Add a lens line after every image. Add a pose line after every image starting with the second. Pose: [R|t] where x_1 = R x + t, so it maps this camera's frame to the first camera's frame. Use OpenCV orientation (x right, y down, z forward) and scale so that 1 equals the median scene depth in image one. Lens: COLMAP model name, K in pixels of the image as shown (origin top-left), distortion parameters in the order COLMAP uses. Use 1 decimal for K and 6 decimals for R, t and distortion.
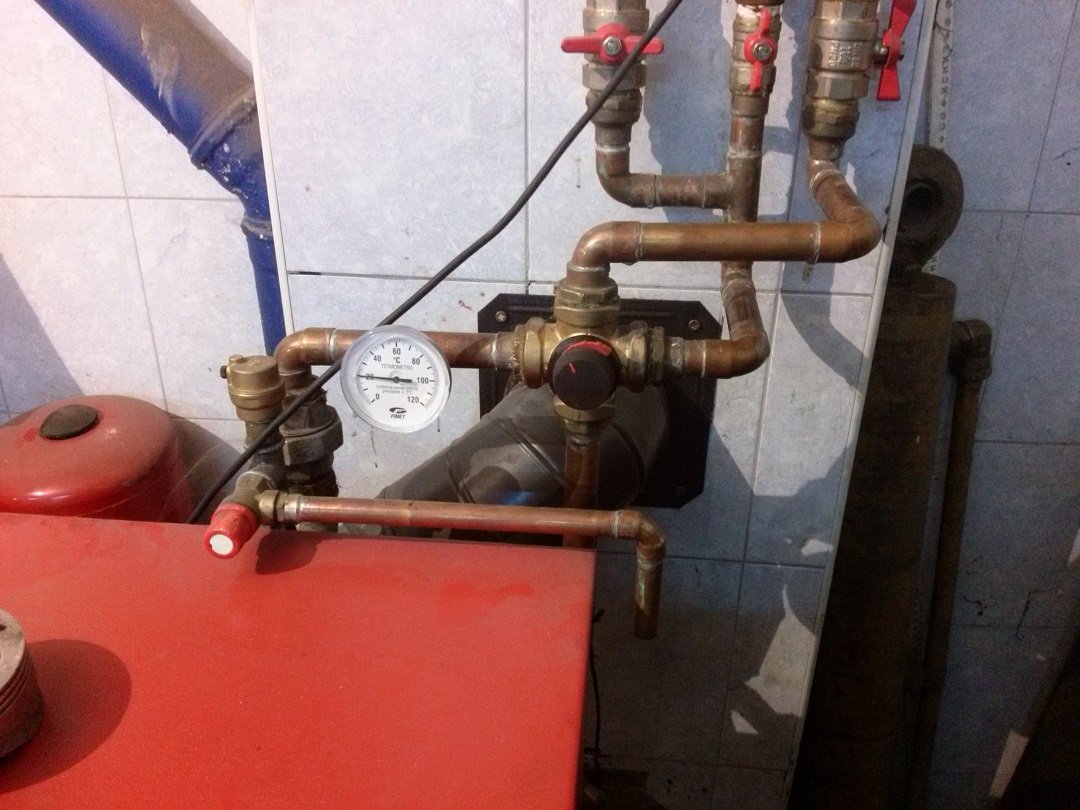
lens RADIAL K [[970.7, 0, 545.8], [0, 970.7, 406.2], [0, 0, 1]] dist [0.055174, -0.229308]
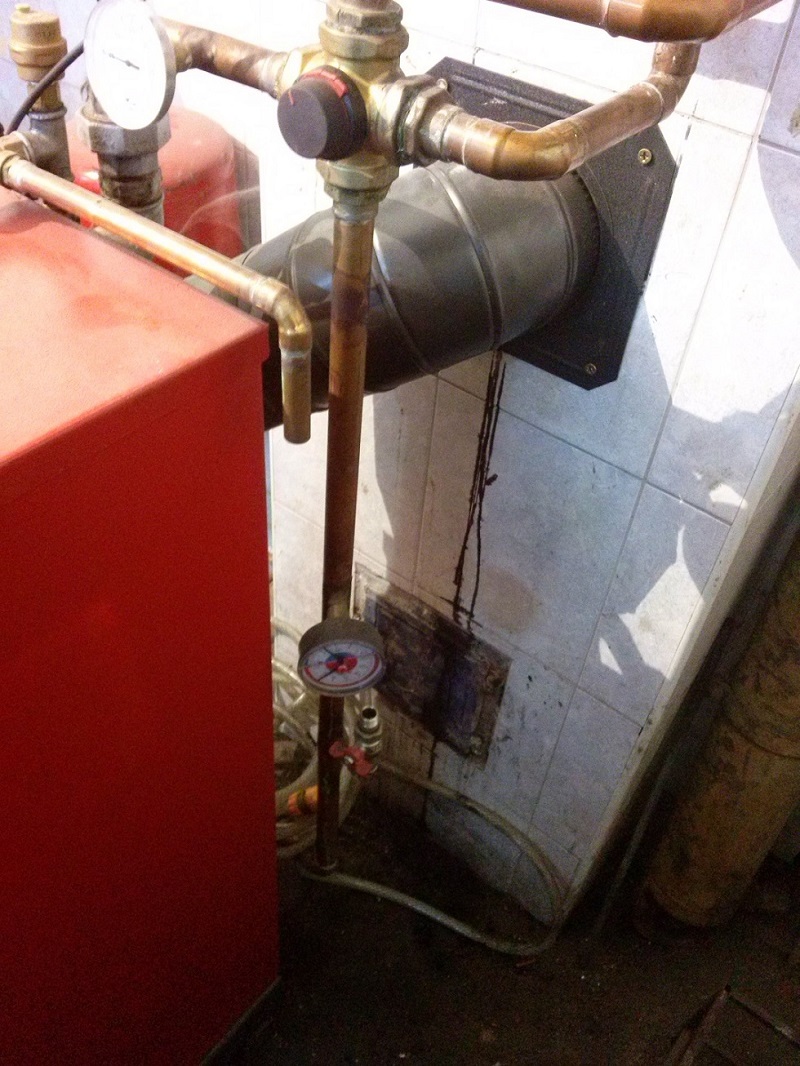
lens RADIAL K [[952.2, 0, 403.1], [0, 952.2, 534.2], [0, 0, 1]] dist [0.069541, -0.236101]
pose [[0.841651, 0.412942, -0.347998, 0.408180], [-0.308658, 0.896633, 0.317458, 0.004471], [0.443119, -0.159776, 0.882110, 0.209967]]
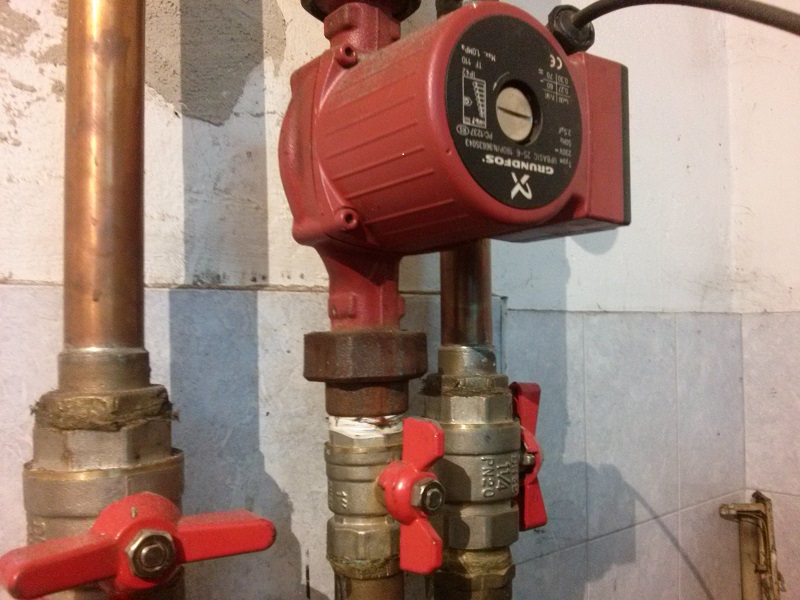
lens RADIAL K [[705.3, 0, 396.6], [0, 705.3, 297.2], [0, 0, 1]] dist [0.051528, -0.182418]
pose [[0.727986, 0.018645, 0.685339, -0.045264], [0.331753, 0.865224, -0.375936, -0.268330], [-0.599980, 0.501039, 0.623685, 0.600409]]
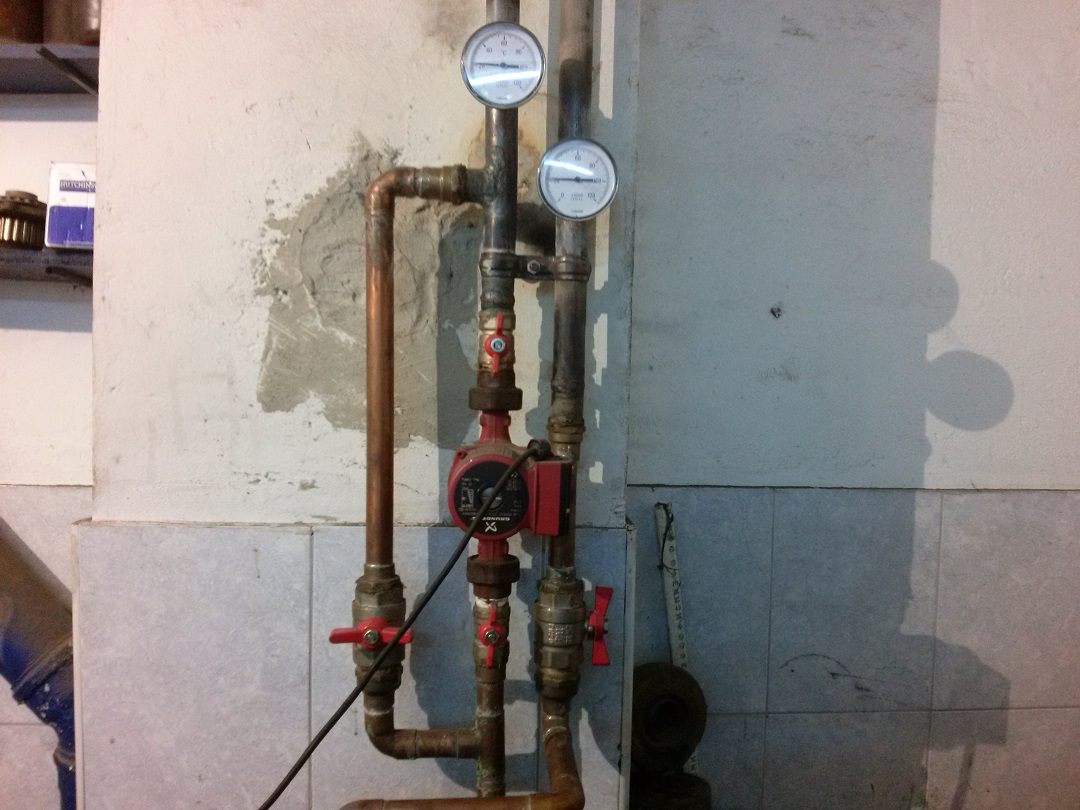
lens RADIAL K [[952.1, 0, 535.4], [0, 952.1, 401.2], [0, 0, 1]] dist [0.051528, -0.182418]
pose [[0.991324, 0.004220, 0.131370, 0.095164], [0.051037, 0.908701, -0.414316, -0.106465], [-0.121125, 0.417426, 0.900602, -0.206857]]
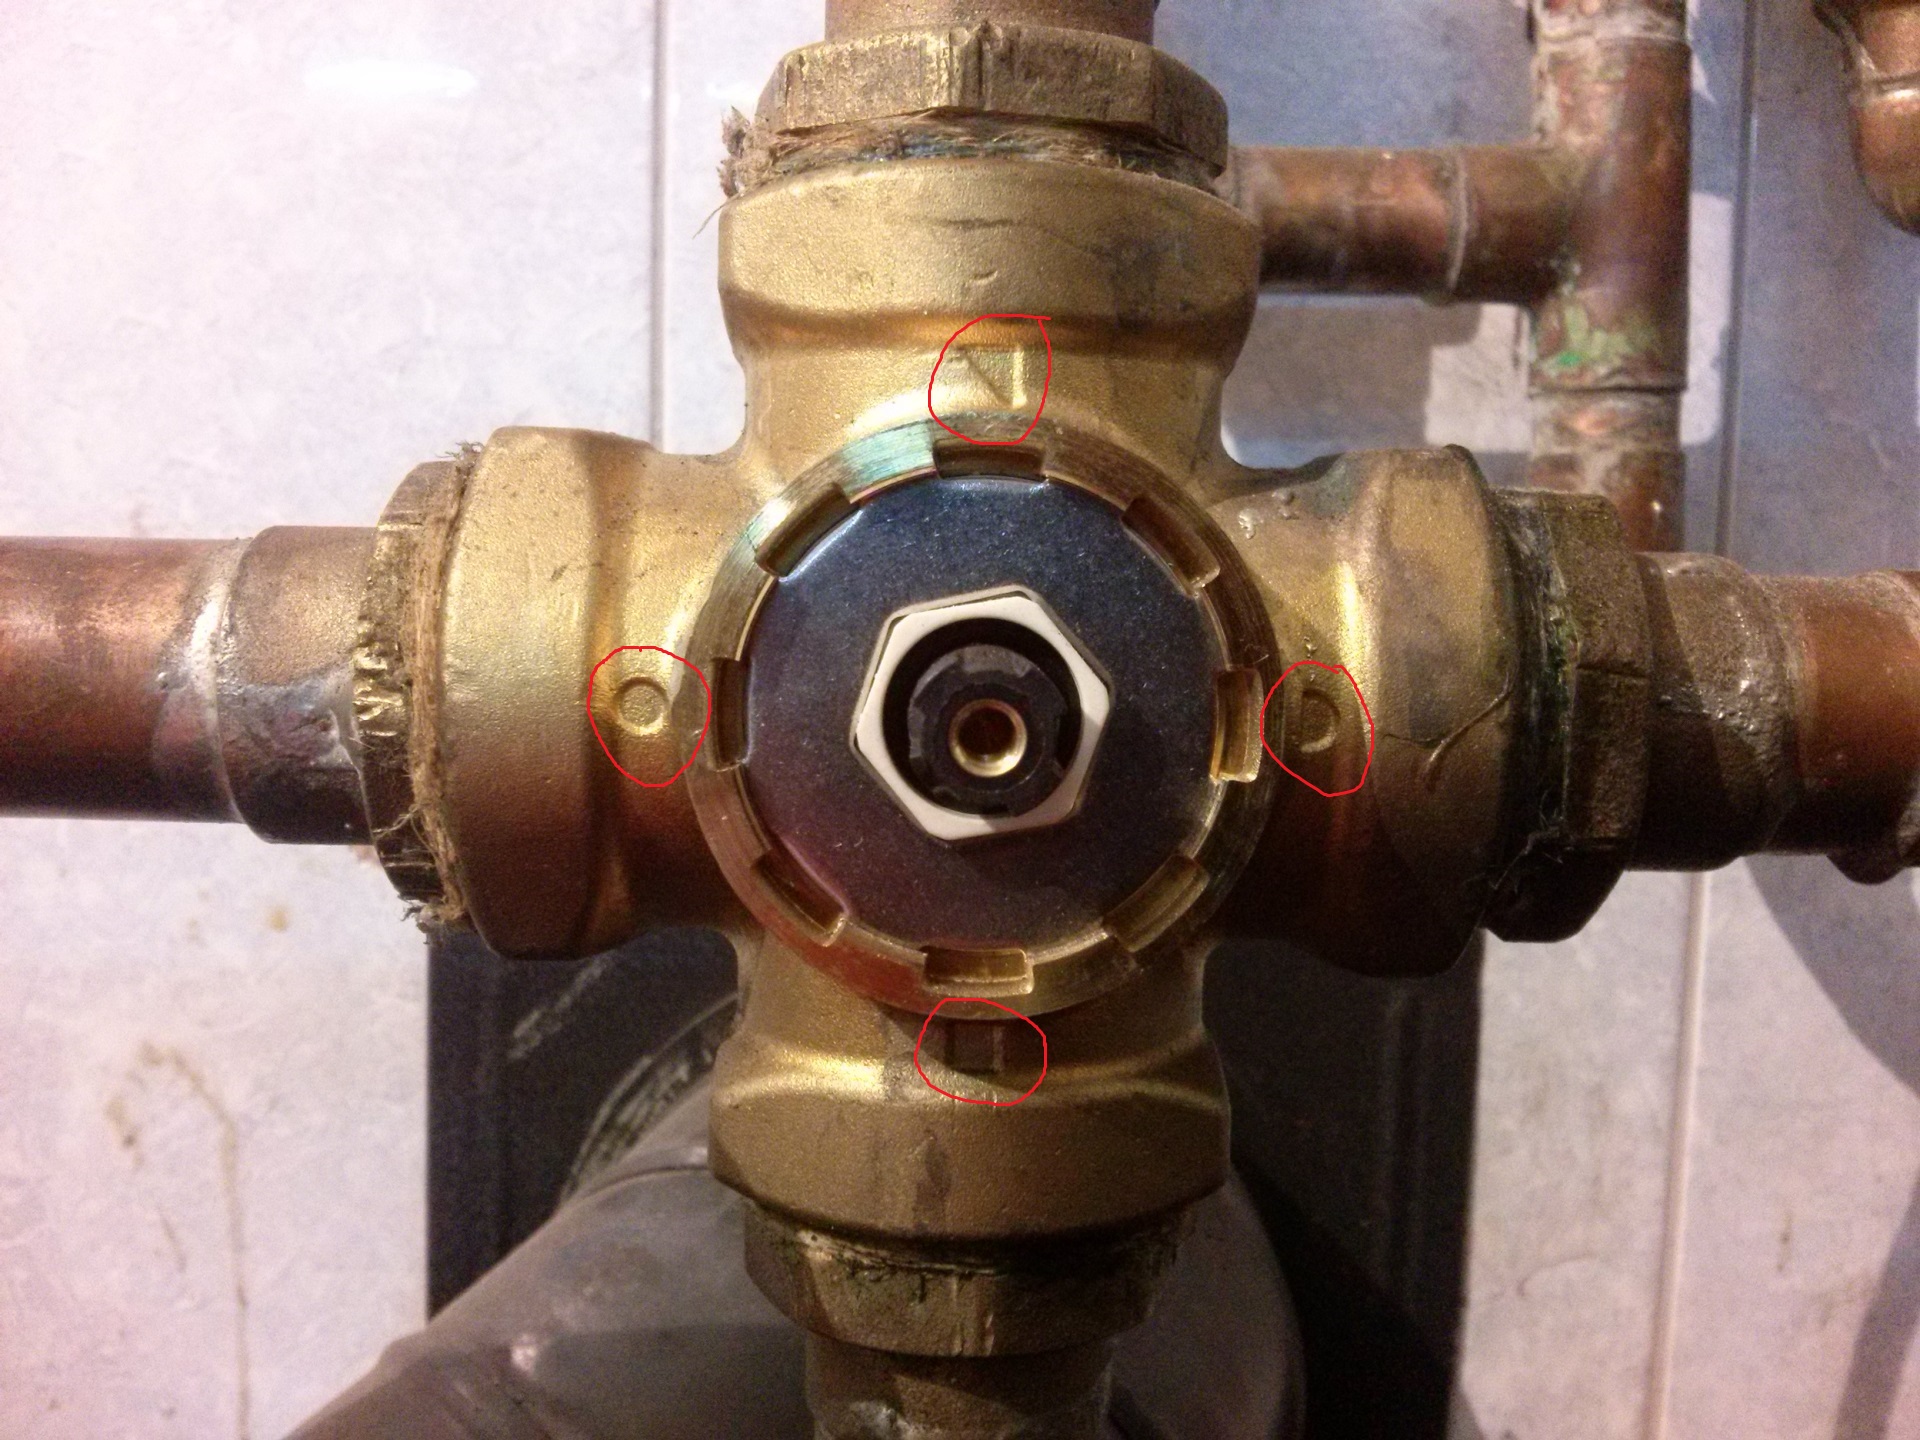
lens RADIAL K [[1771.7, 0, 963.1], [0, 1771.7, 693.1], [0, 0, 1]] dist [0.009682, -0.153049]
pose [[0.994628, 0.015560, 0.102339, 0.012822], [0.025928, 0.919677, -0.391818, 0.031254], [-0.100216, 0.392367, 0.914333, 0.642433]]
